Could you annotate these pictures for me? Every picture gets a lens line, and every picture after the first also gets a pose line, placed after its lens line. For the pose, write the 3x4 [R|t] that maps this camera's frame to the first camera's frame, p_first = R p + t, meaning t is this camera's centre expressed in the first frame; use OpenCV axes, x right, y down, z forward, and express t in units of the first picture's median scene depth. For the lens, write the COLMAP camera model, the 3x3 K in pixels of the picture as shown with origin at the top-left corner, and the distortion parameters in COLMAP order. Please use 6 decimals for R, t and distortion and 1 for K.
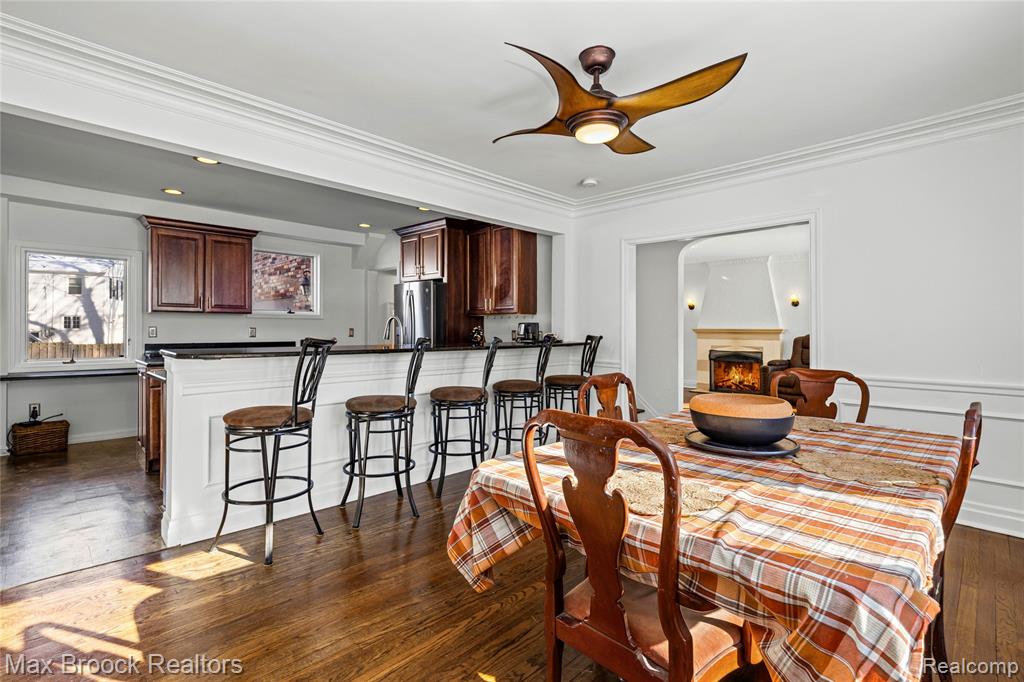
lens RADIAL K [[478.3, 0, 511.1], [0, 478.3, 322.7], [0, 0, 1]] dist [0.001319, -0.000013]
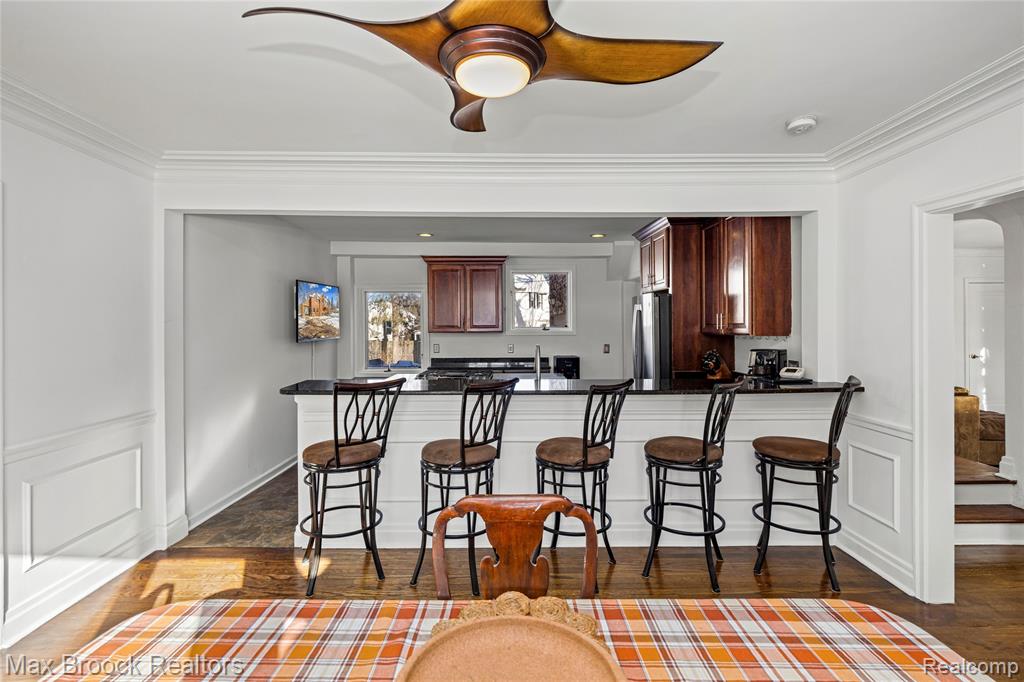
lens RADIAL K [[478.3, 0, 511.1], [0, 478.3, 322.7], [0, 0, 1]] dist [0.001319, -0.000013]
pose [[0.712738, -0.013236, -0.701306, 0.244969], [0.015807, 0.999871, -0.002806, -0.038796], [0.701253, -0.009086, 0.712855, 0.244061]]
